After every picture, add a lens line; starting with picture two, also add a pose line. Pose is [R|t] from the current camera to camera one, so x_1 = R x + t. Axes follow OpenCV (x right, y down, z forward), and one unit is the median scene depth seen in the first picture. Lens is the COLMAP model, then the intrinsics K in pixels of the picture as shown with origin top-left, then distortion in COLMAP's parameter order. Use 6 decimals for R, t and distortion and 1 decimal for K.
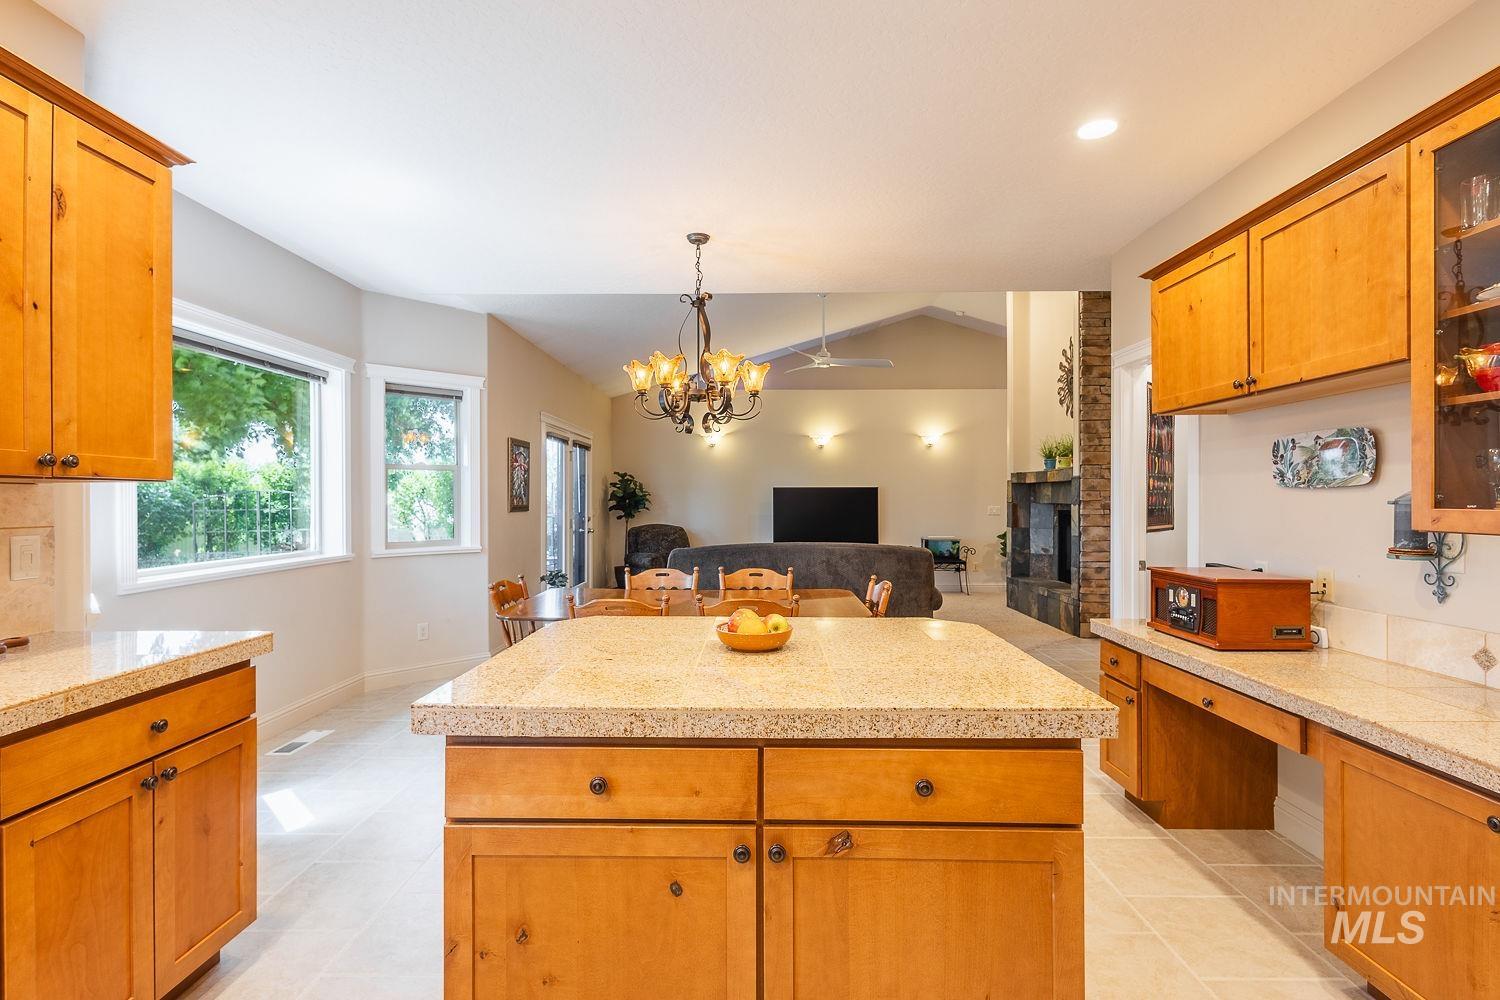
lens RADIAL K [[699.2, 0, 748.9], [0, 699.2, 501.4], [0, 0, 1]] dist [0.010311, -0.002888]
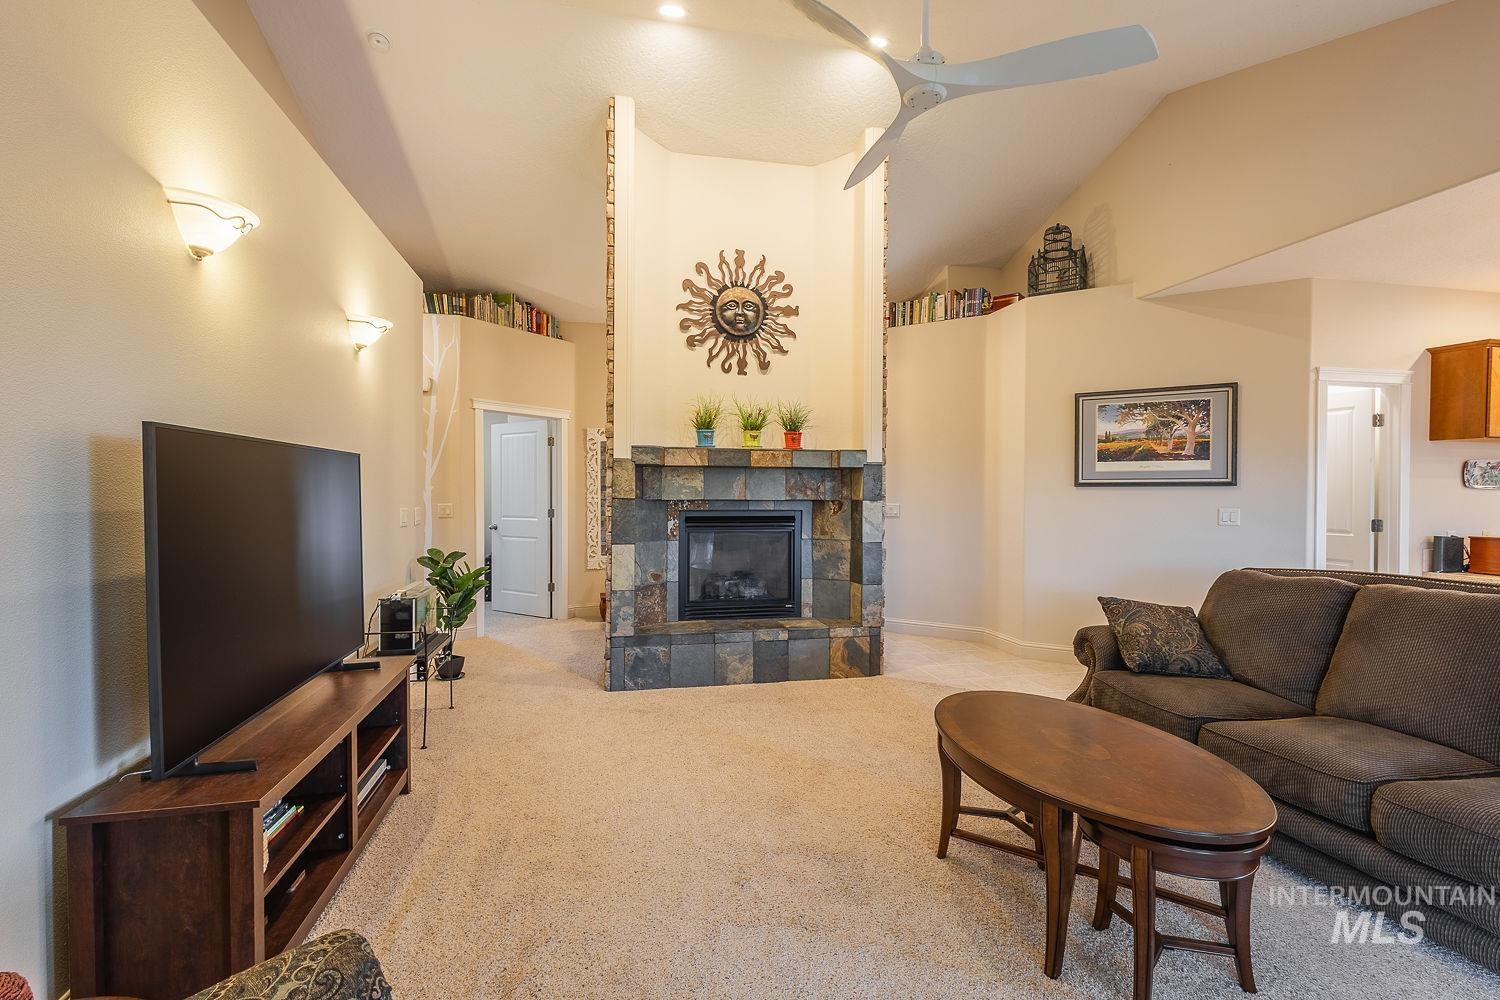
lens RADIAL K [[699.2, 0, 748.8], [0, 699.2, 499.8], [0, 0, 1]] dist [0.010311, -0.002888]
pose [[-0.231916, -0.010101, 0.972683, -0.562145], [0.001029, 0.999943, 0.010629, -0.010835], [-0.972735, 0.003466, -0.231892, 3.183409]]
